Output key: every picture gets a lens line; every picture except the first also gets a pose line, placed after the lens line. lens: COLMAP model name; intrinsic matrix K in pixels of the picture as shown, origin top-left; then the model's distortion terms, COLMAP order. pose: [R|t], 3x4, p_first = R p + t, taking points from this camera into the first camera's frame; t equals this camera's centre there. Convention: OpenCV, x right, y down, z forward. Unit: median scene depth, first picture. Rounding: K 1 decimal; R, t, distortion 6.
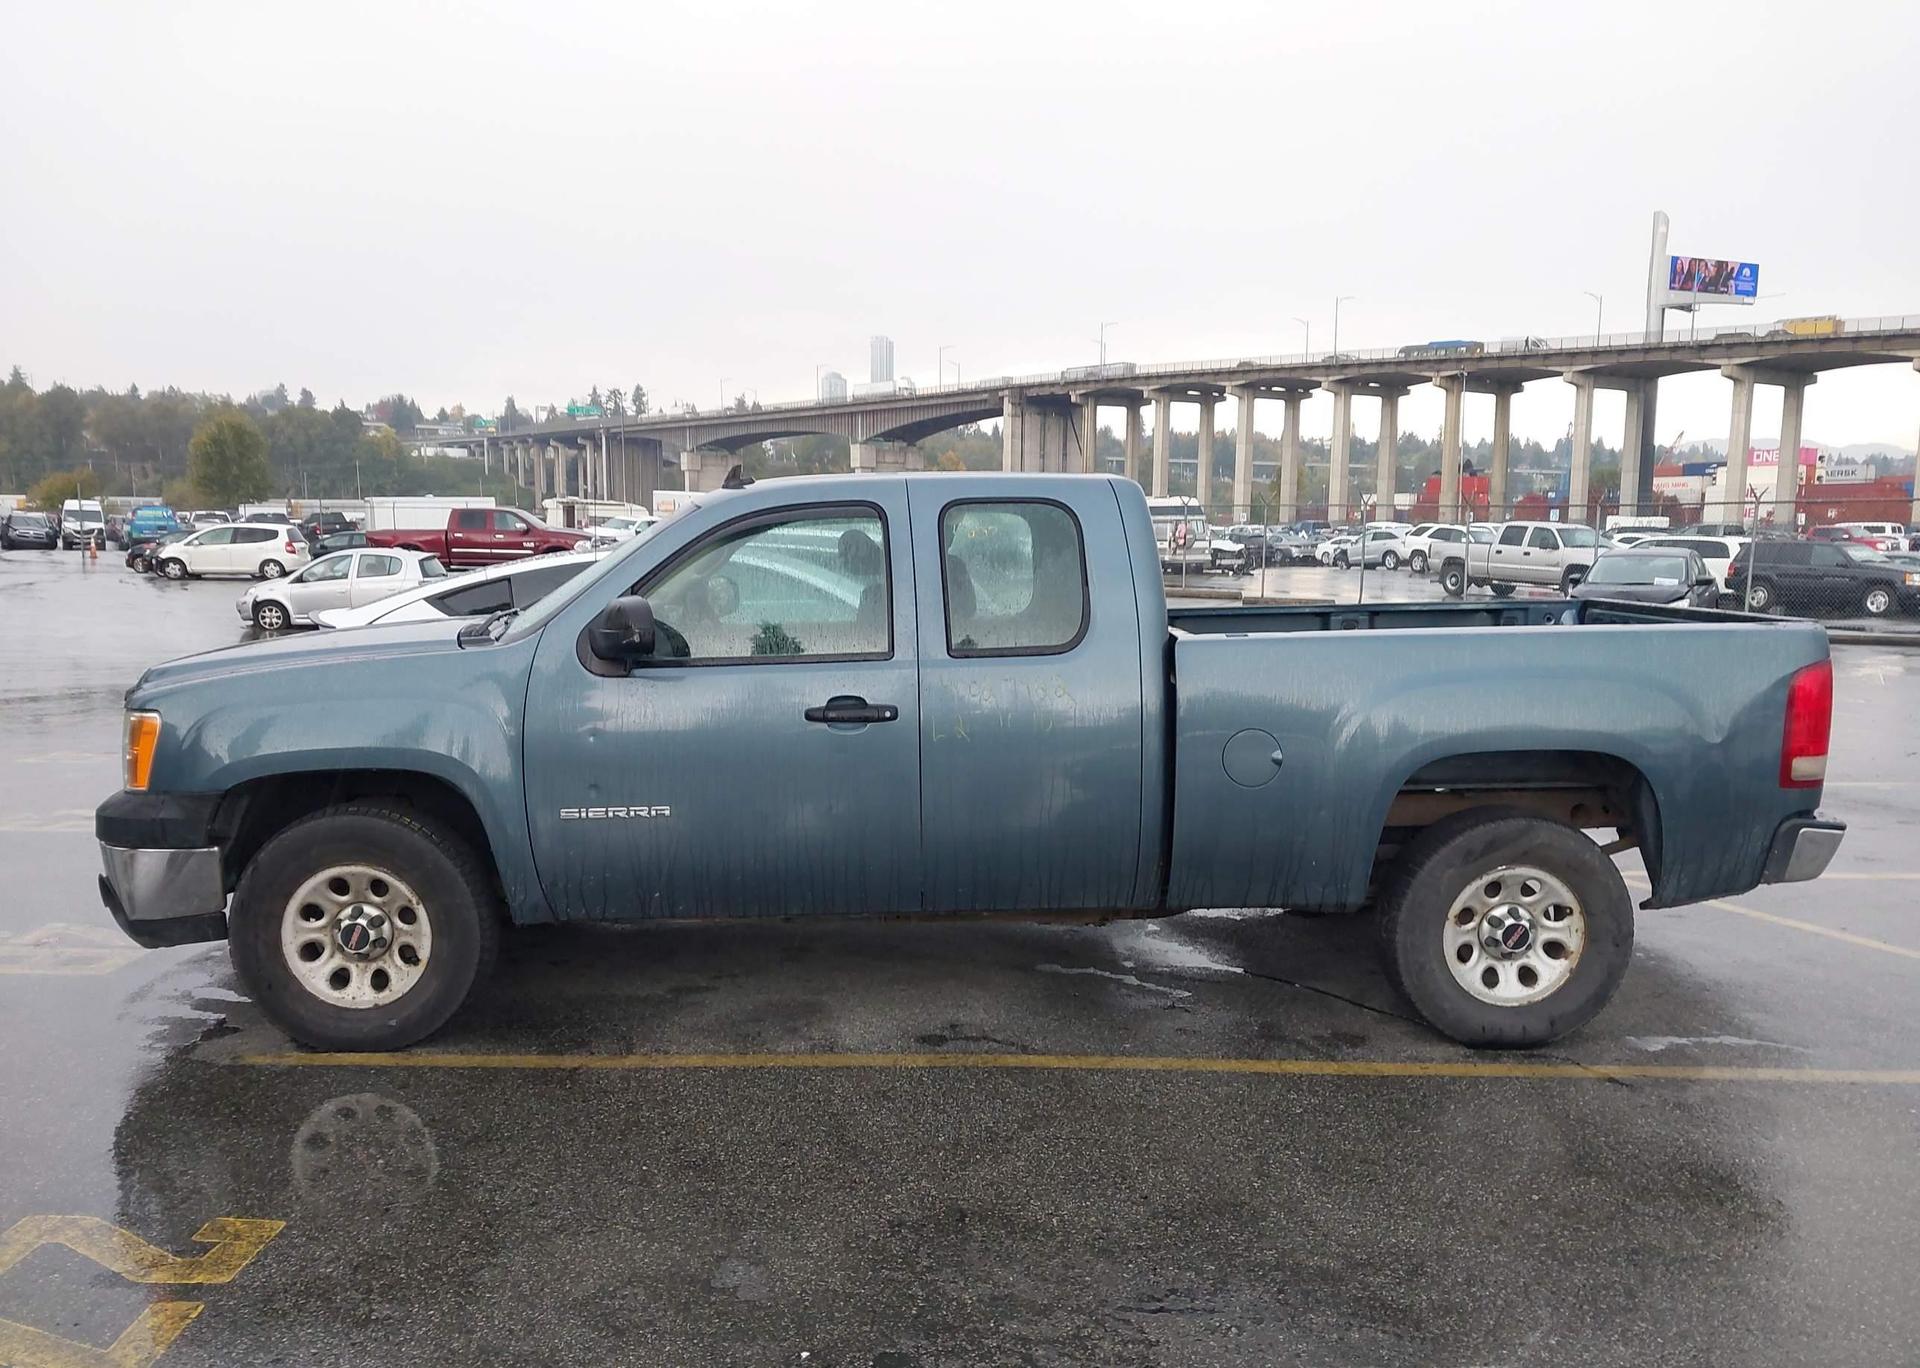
lens RADIAL K [[1488.7, 0, 960.0], [0, 1488.7, 684.0], [0, 0, 1]] dist [0.041038, -0.153927]
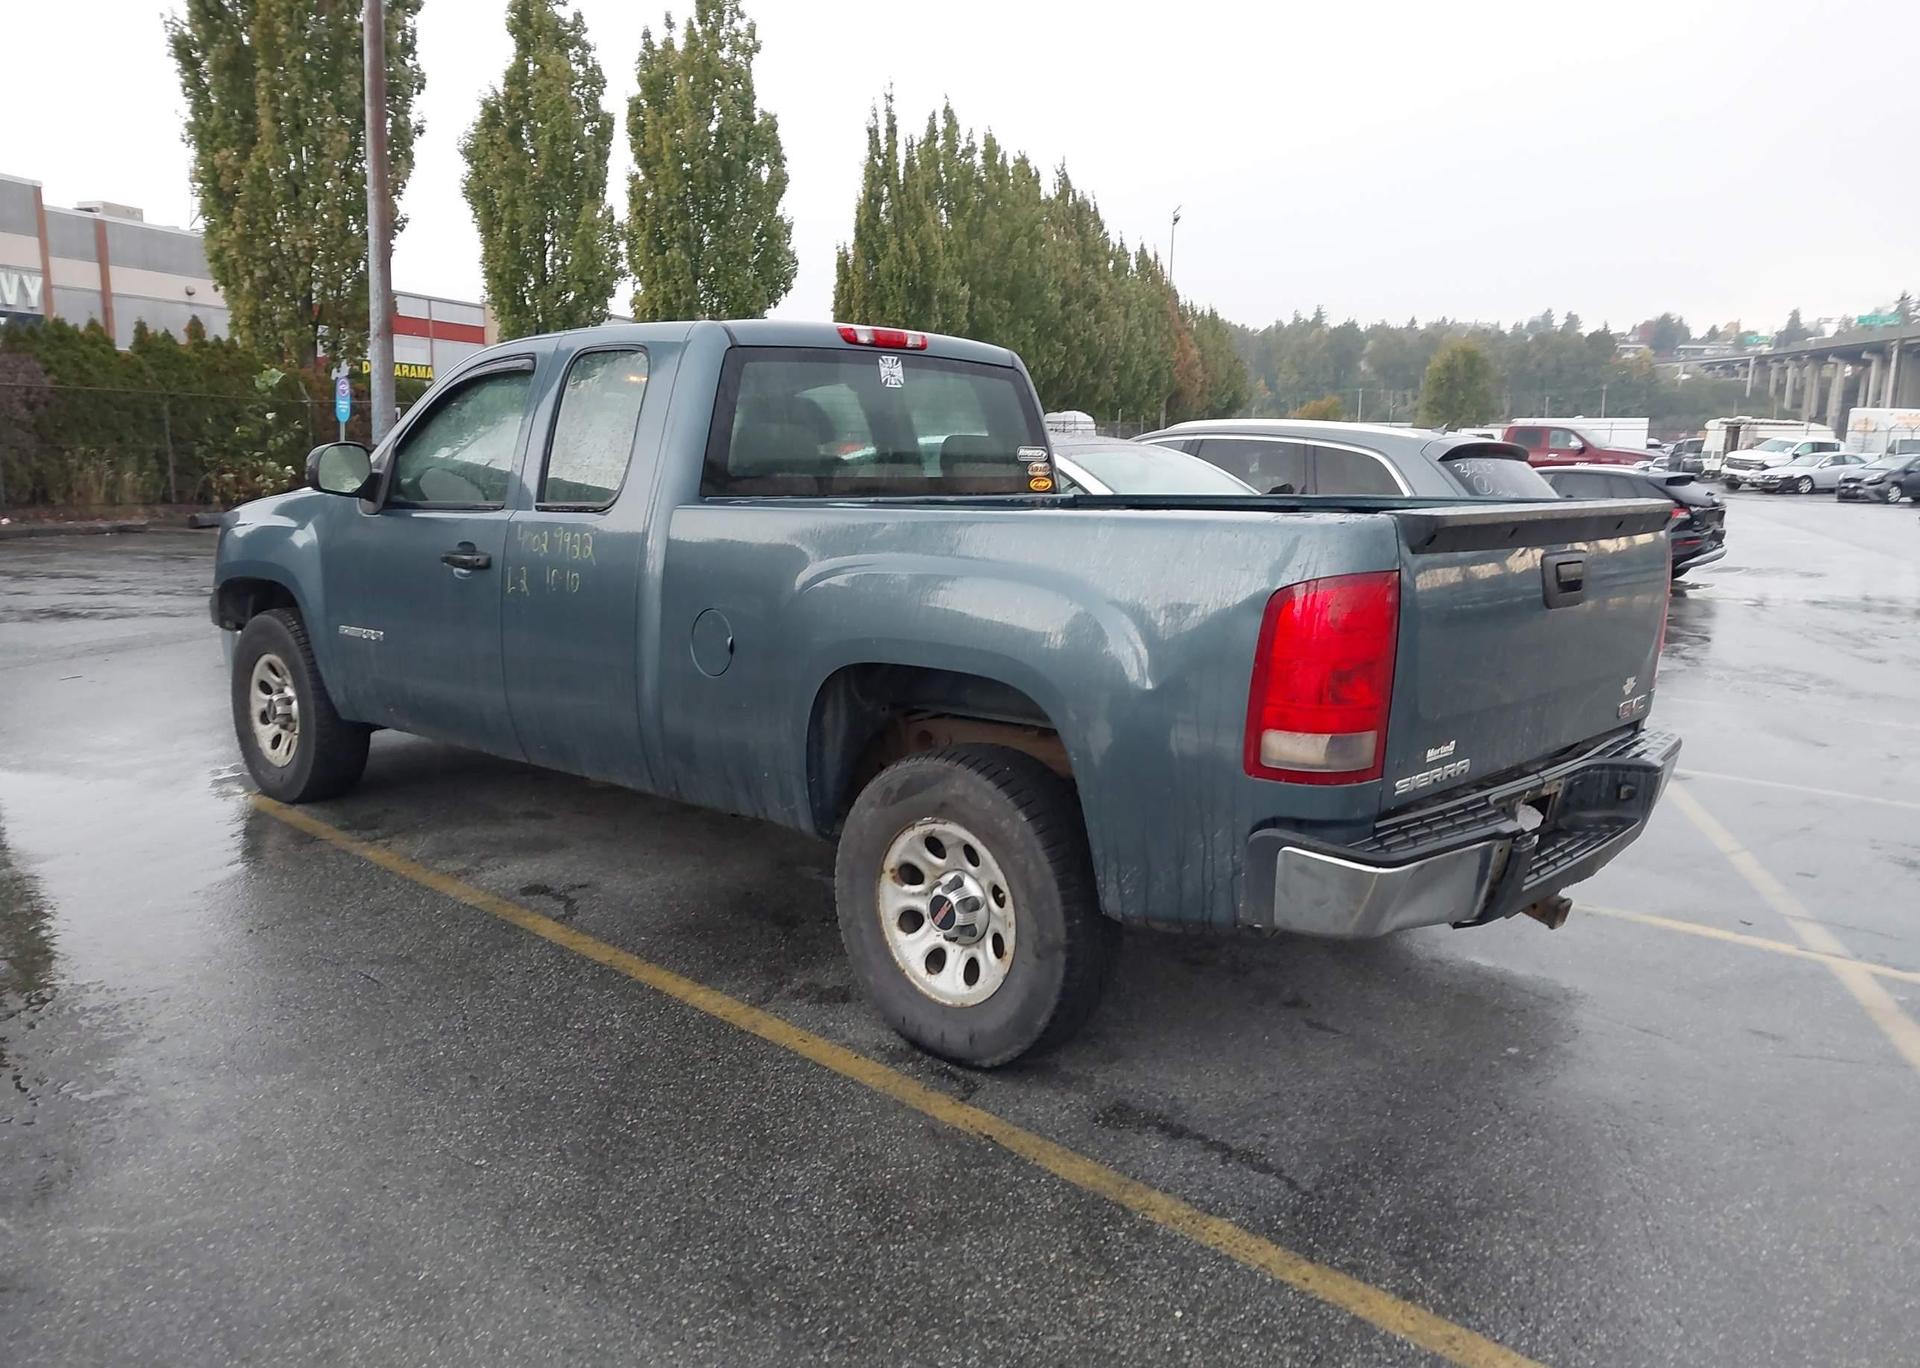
lens RADIAL K [[1501.8, 0, 962.9], [0, 1501.8, 686.0], [0, 0, 1]] dist [0.011036, -0.018913]
pose [[0.707369, 0.115965, -0.697267, 0.892236], [-0.081850, 0.993253, 0.082156, -0.008327], [0.702090, -0.001043, 0.712088, 0.465364]]
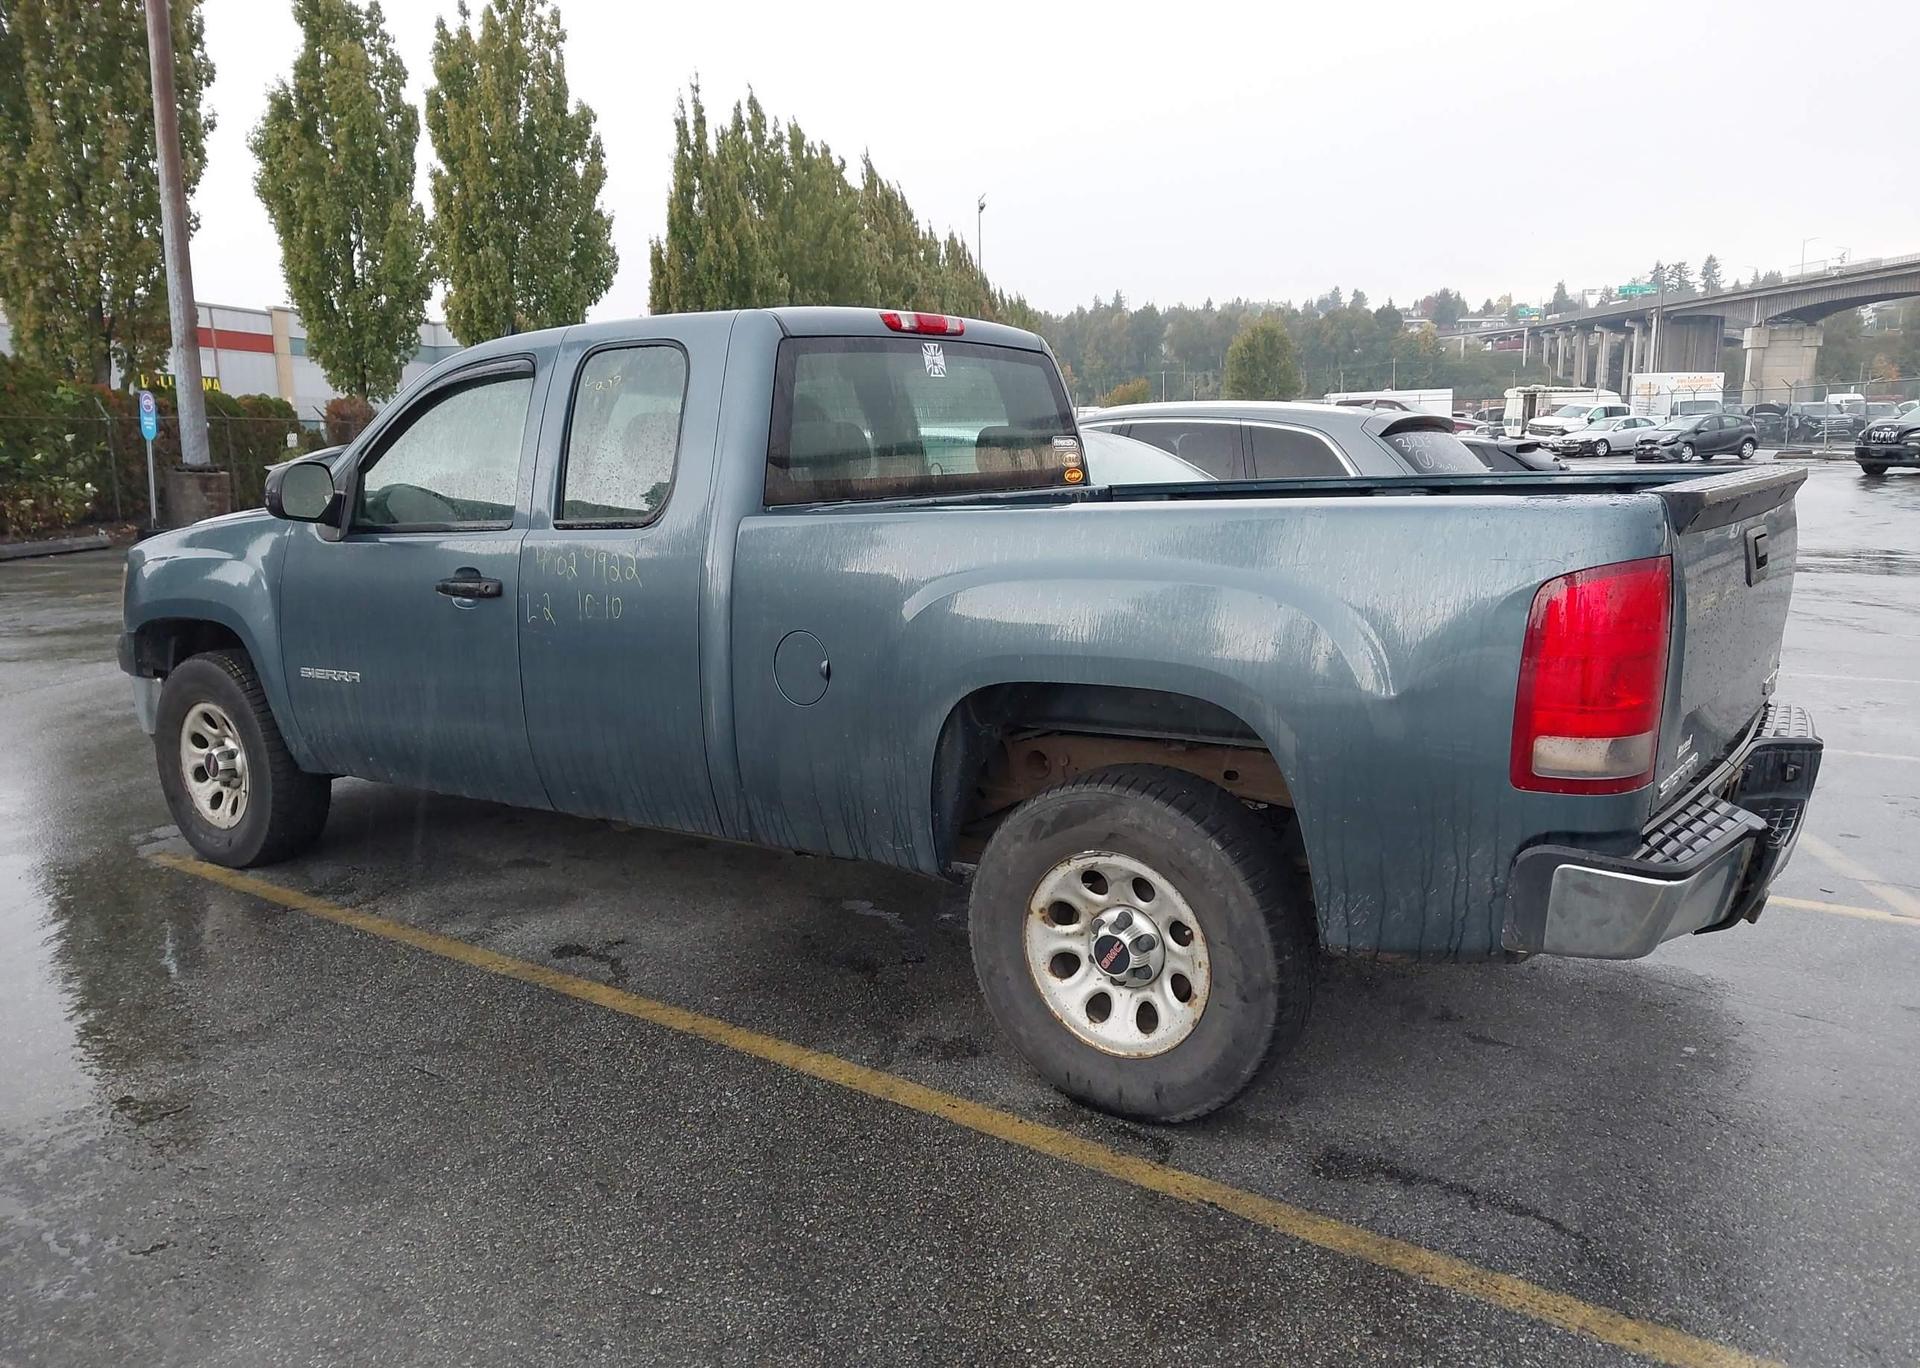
lens RADIAL K [[1501.0, 0, 959.4], [0, 1501.0, 695.9], [0, 0, 1]] dist [0.000522, 0.000910]
pose [[0.787399, 0.081496, -0.611032, 0.724616], [-0.035239, 0.995552, 0.087371, -0.006457], [0.615435, -0.047264, 0.786769, 0.421648]]
